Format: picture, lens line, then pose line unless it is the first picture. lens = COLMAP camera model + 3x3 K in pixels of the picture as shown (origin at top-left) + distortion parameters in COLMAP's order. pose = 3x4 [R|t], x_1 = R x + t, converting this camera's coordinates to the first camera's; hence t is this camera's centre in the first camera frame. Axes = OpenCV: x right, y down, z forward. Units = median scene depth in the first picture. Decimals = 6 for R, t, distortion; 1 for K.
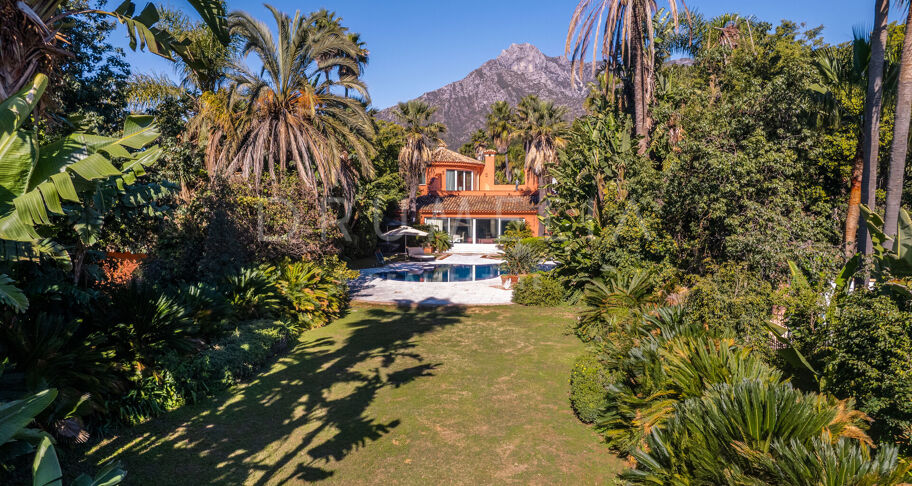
lens RADIAL K [[588.8, 0, 456.0], [0, 588.8, 243.0], [0, 0, 1]] dist [-0.078369, 0.066176]
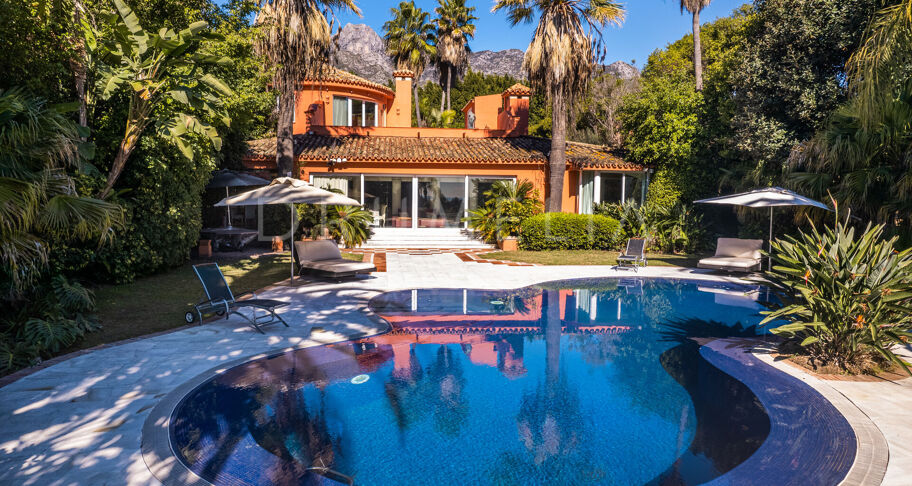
lens RADIAL K [[588.8, 0, 456.0], [0, 588.8, 243.0], [0, 0, 1]] dist [-0.078369, 0.066176]
pose [[0.962371, -0.019926, 0.271006, -0.153592], [0.012366, 0.999486, 0.029577, -0.000616], [-0.271456, -0.025113, 0.962123, 1.154217]]
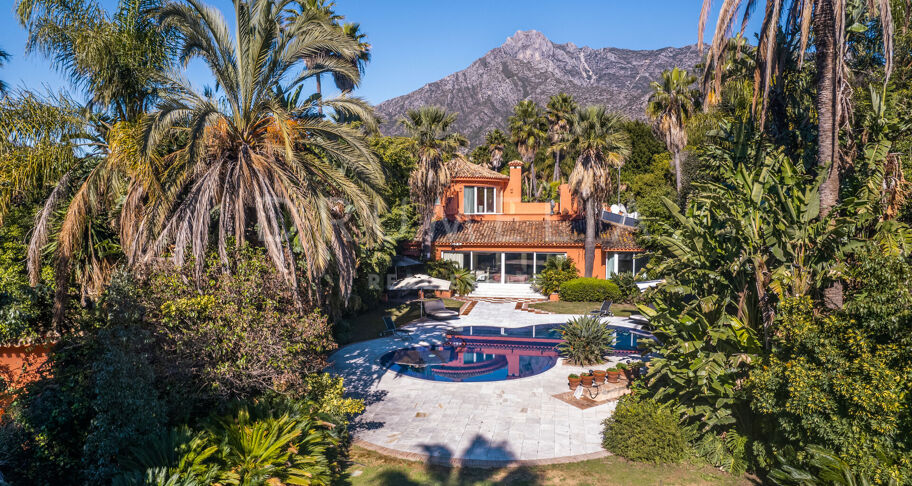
lens RADIAL K [[611.8, 0, 437.4], [0, 611.8, 247.3], [0, 0, 1]] dist [-0.064628, -0.000084]
pose [[0.999301, -0.005989, -0.036898, -0.061562], [0.006435, 0.999907, 0.011989, -0.130862], [0.036823, -0.012218, 0.999247, 0.358949]]
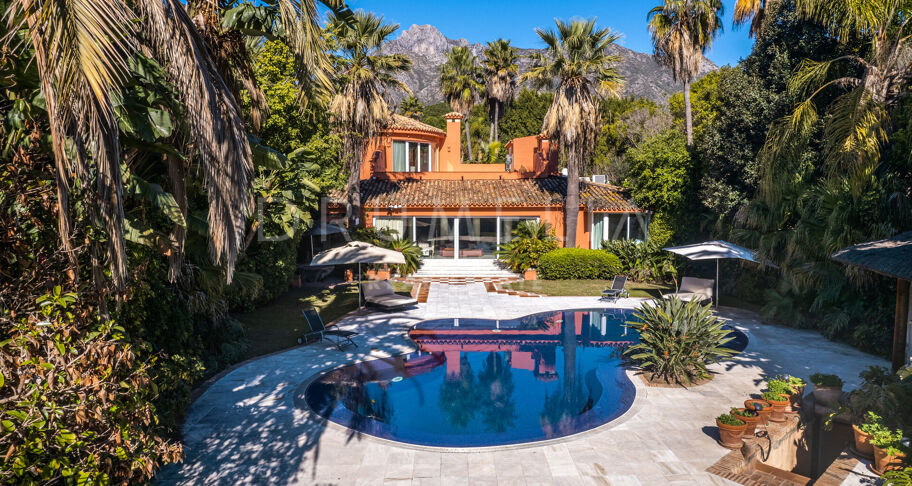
lens RADIAL K [[596.6, 0, 456.0], [0, 596.6, 243.0], [0, 0, 1]] dist [-0.049527, 0.000202]
pose [[0.986605, -0.020934, 0.161782, -0.152992], [0.016954, 0.999520, 0.025939, -0.069271], [-0.162247, -0.022849, 0.986486, 0.875135]]
